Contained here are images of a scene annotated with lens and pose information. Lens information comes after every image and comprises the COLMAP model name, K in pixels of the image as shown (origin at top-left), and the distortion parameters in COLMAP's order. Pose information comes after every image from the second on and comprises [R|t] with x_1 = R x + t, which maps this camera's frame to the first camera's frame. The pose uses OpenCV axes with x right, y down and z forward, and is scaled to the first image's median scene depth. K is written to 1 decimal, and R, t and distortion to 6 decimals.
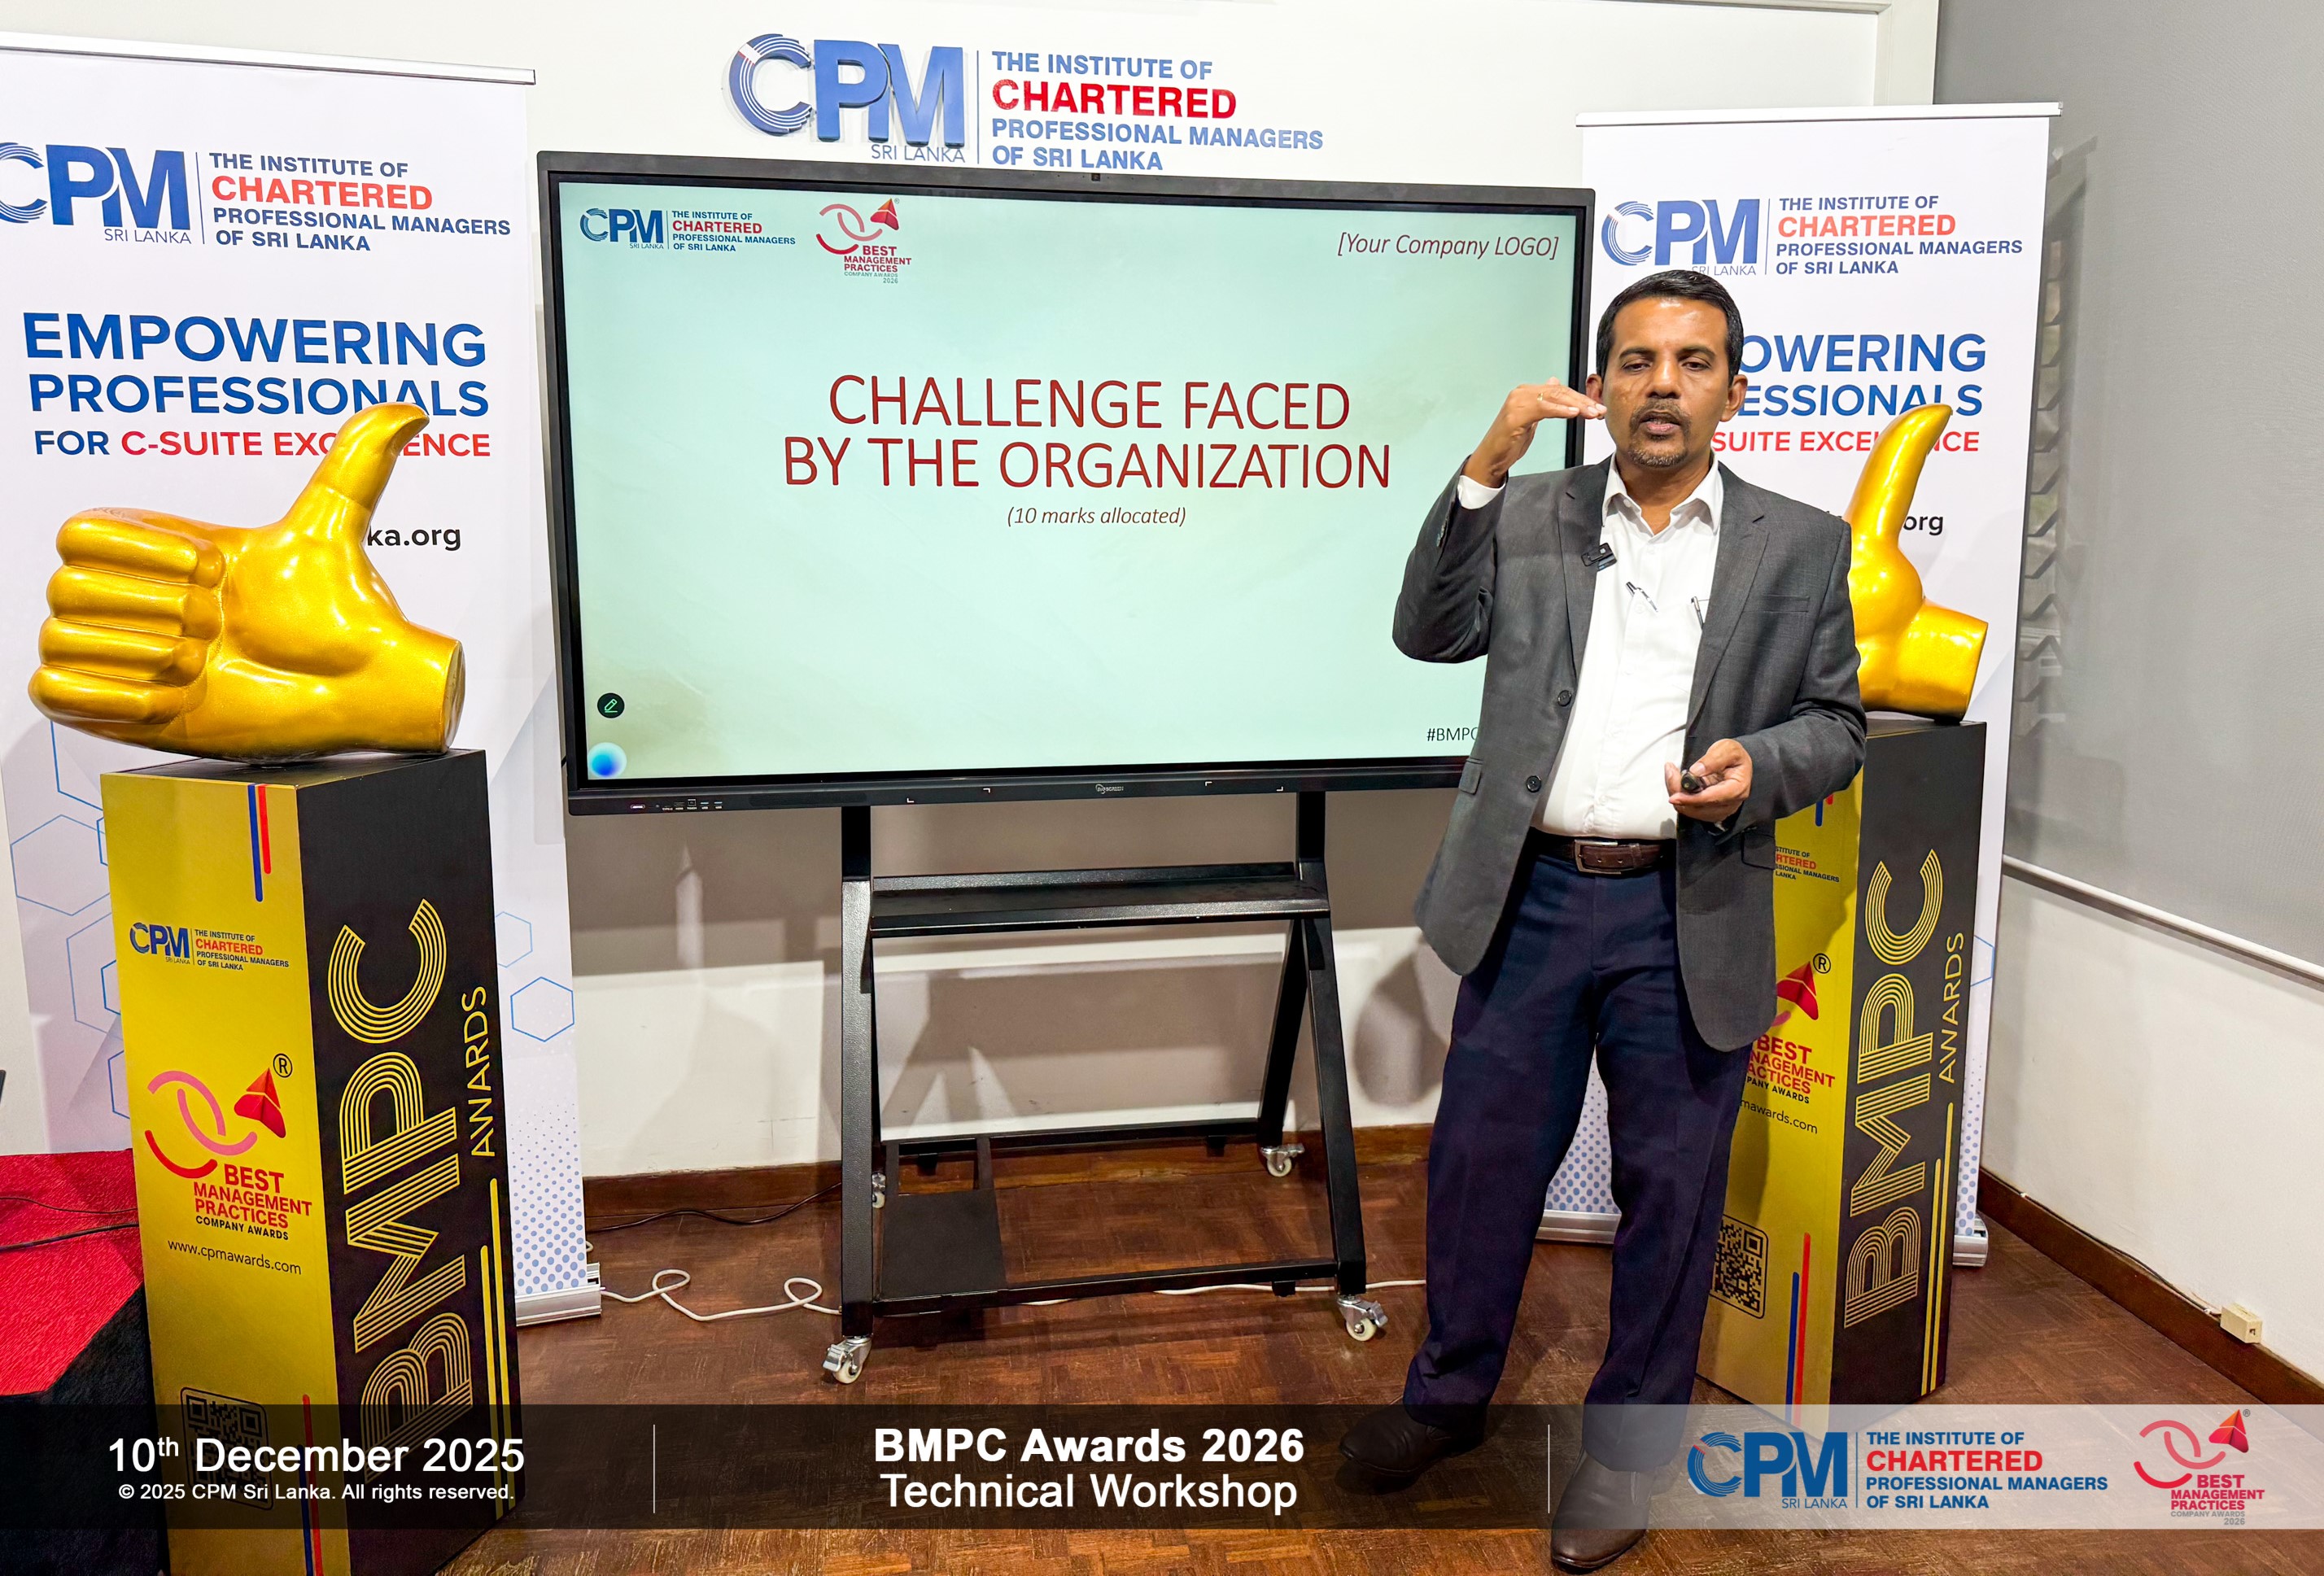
lens RADIAL K [[1647.4, 0, 1173.7], [0, 1647.4, 708.1], [0, 0, 1]] dist [0.006375, -0.010523]
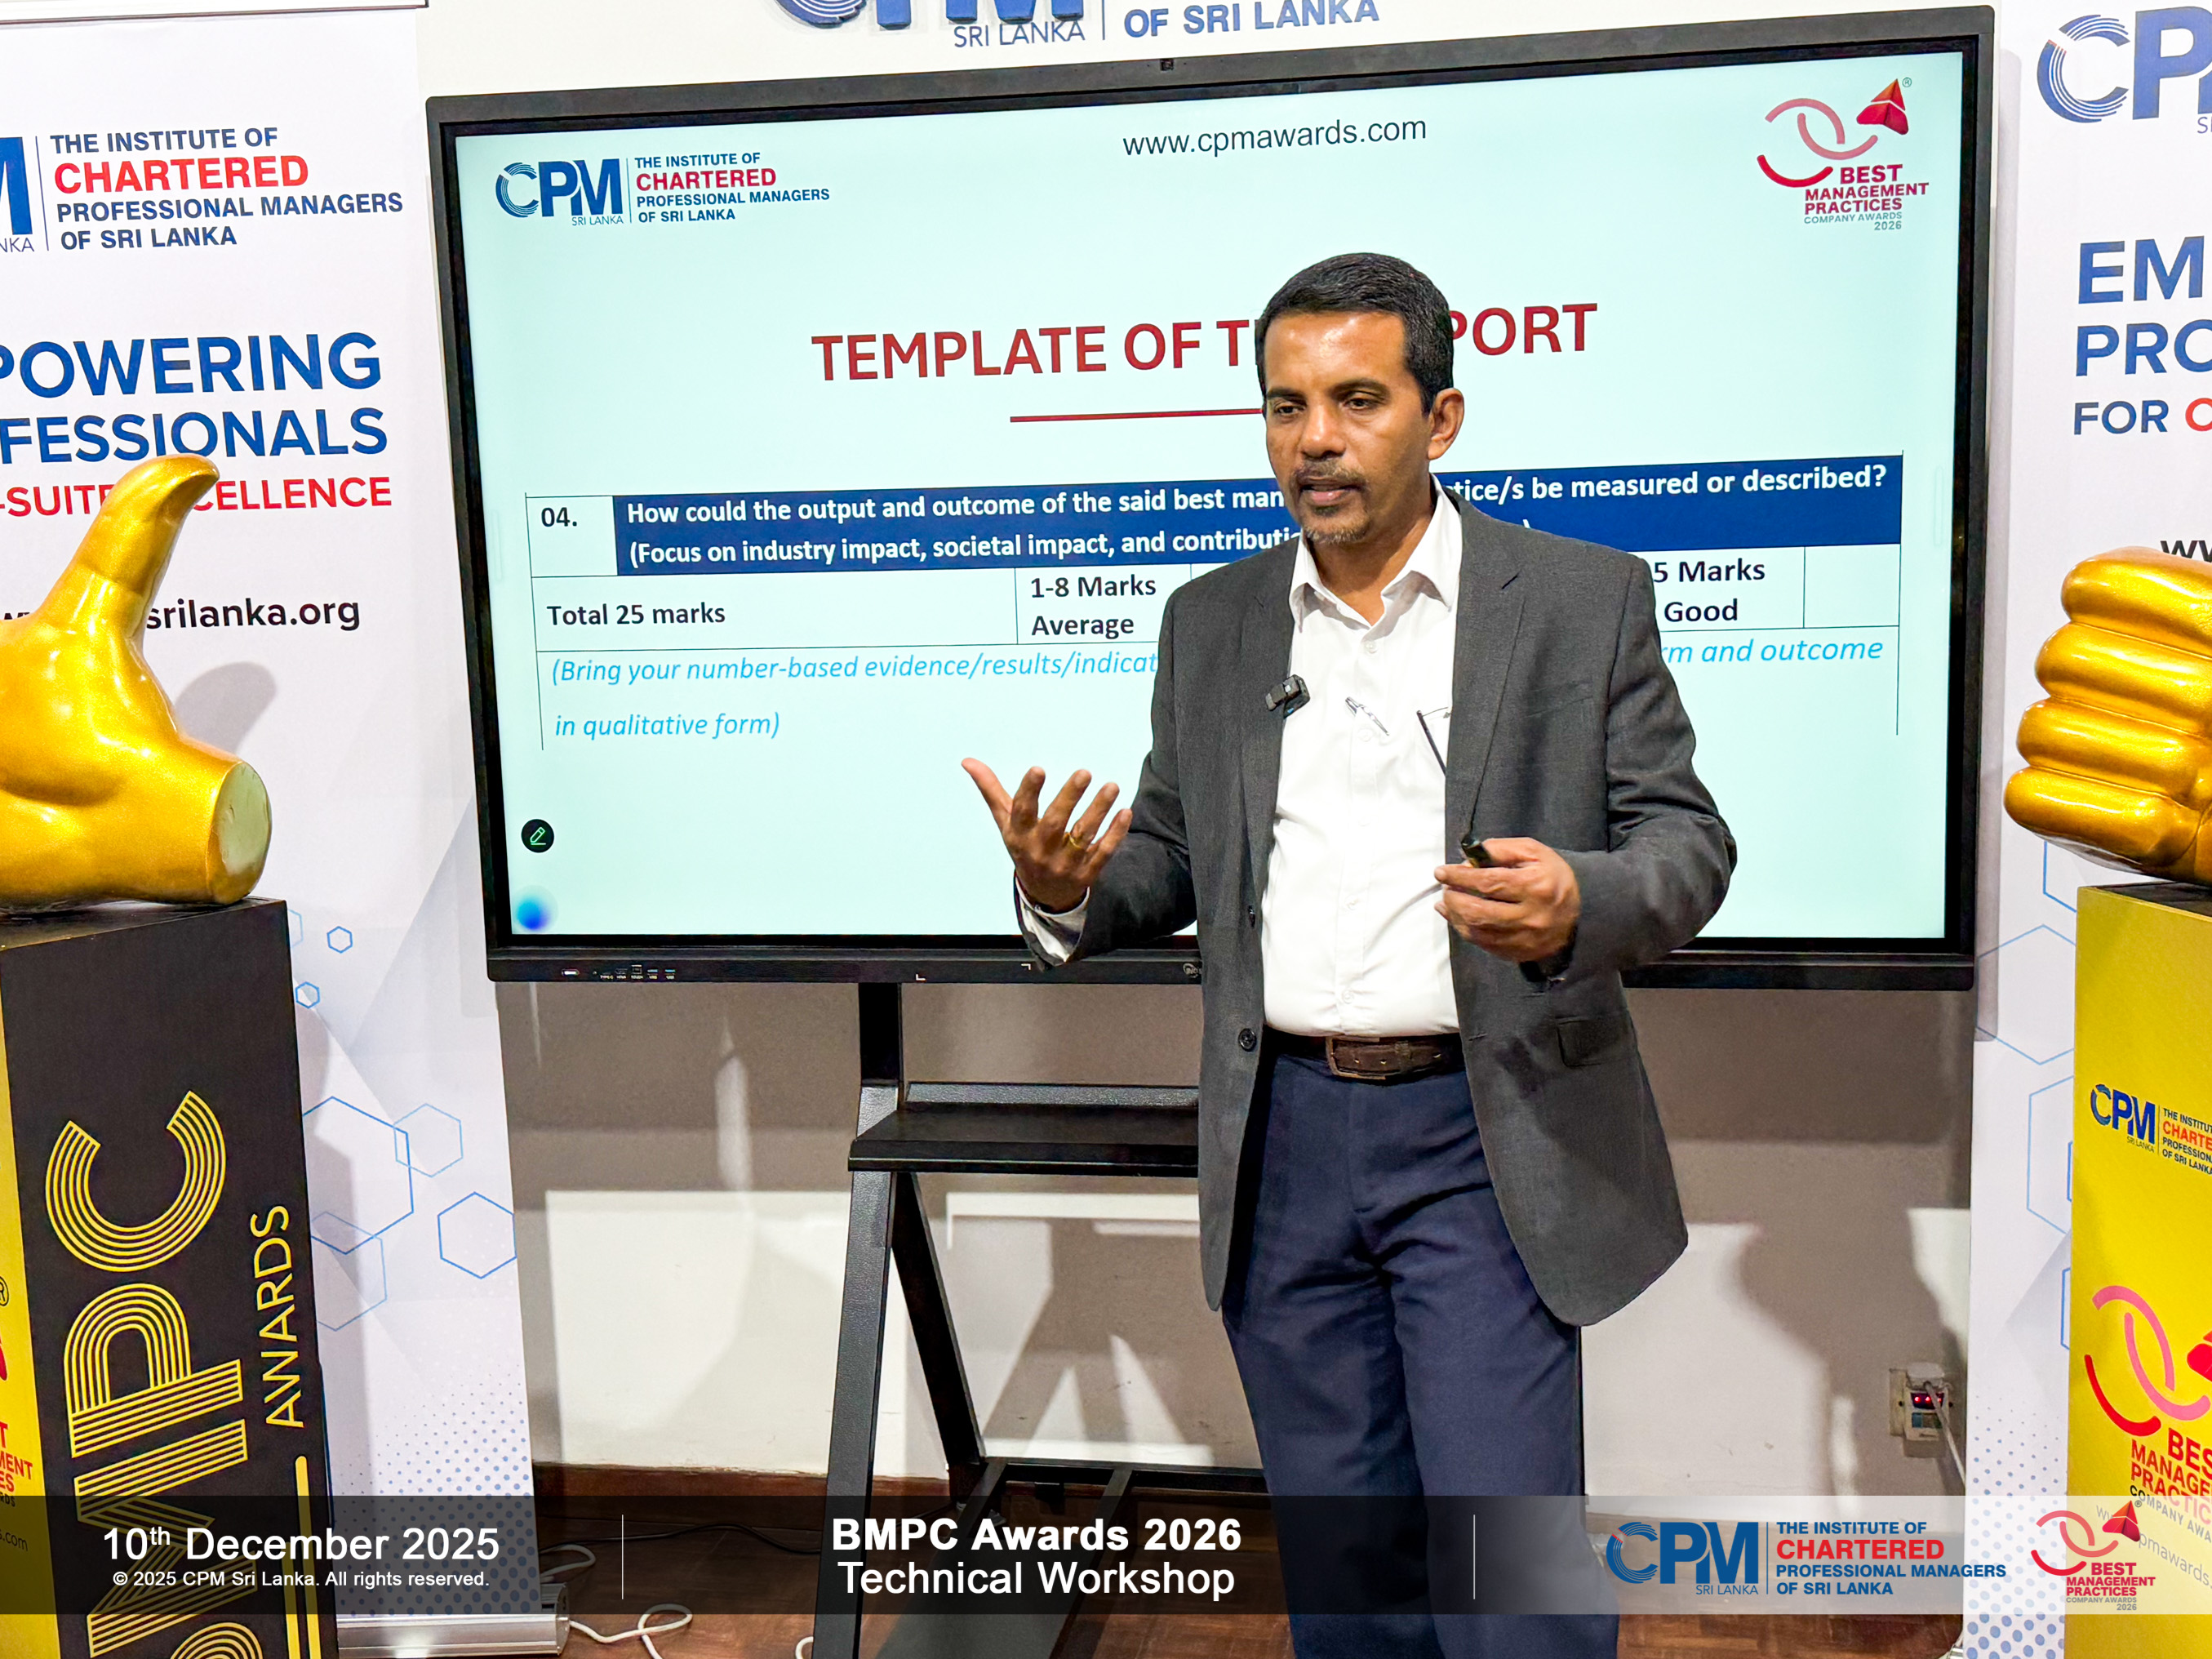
lens RADIAL K [[2561.8, 0, 1110.4], [0, 2561.8, 826.9], [0, 0, 1]] dist [0.042078, 0.000000]
pose [[0.939840, 0.017951, -0.341144, 0.313796], [-0.012819, 0.999768, 0.017293, -0.030729], [0.341375, -0.011879, 0.939852, 0.000339]]
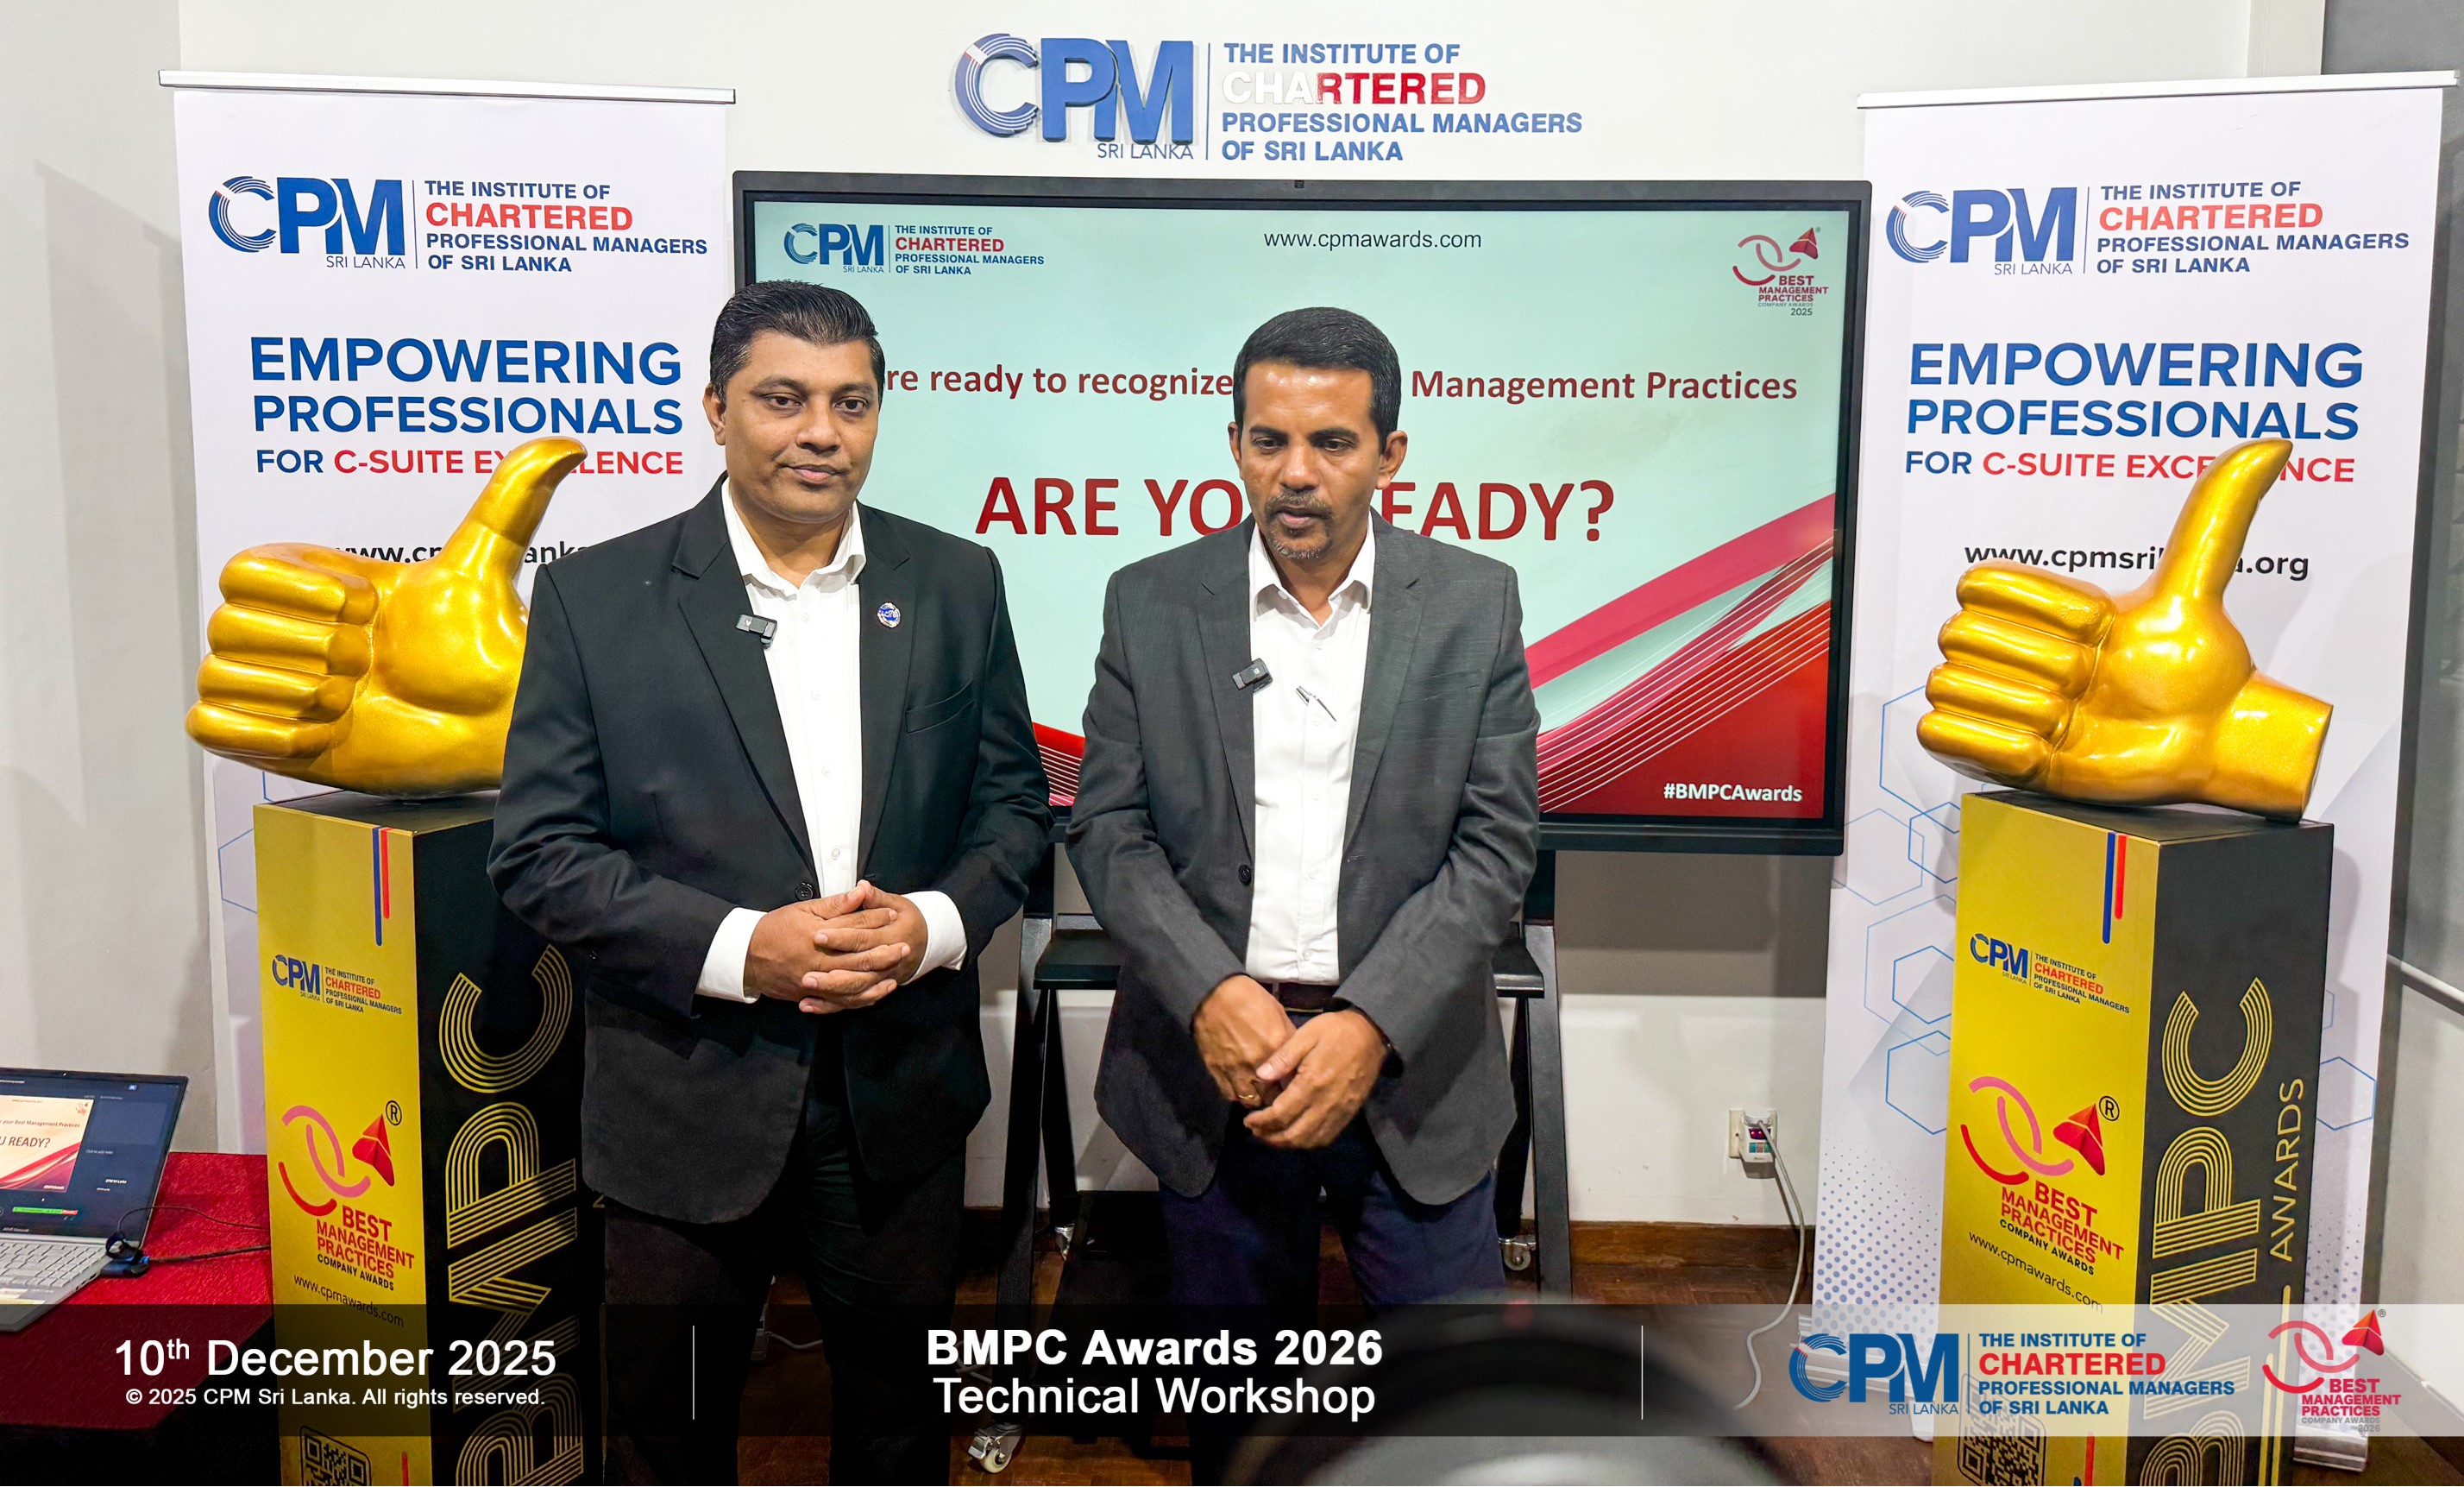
lens RADIAL K [[1738.7, 0, 1244.8], [0, 1738.7, 573.5], [0, 0, 1]] dist [0.033170, -0.047145]
pose [[0.983158, 0.024464, -0.181111, 0.113015], [-0.032940, 0.998491, -0.043944, -0.060439], [0.179763, 0.049170, 0.982480, 0.036929]]
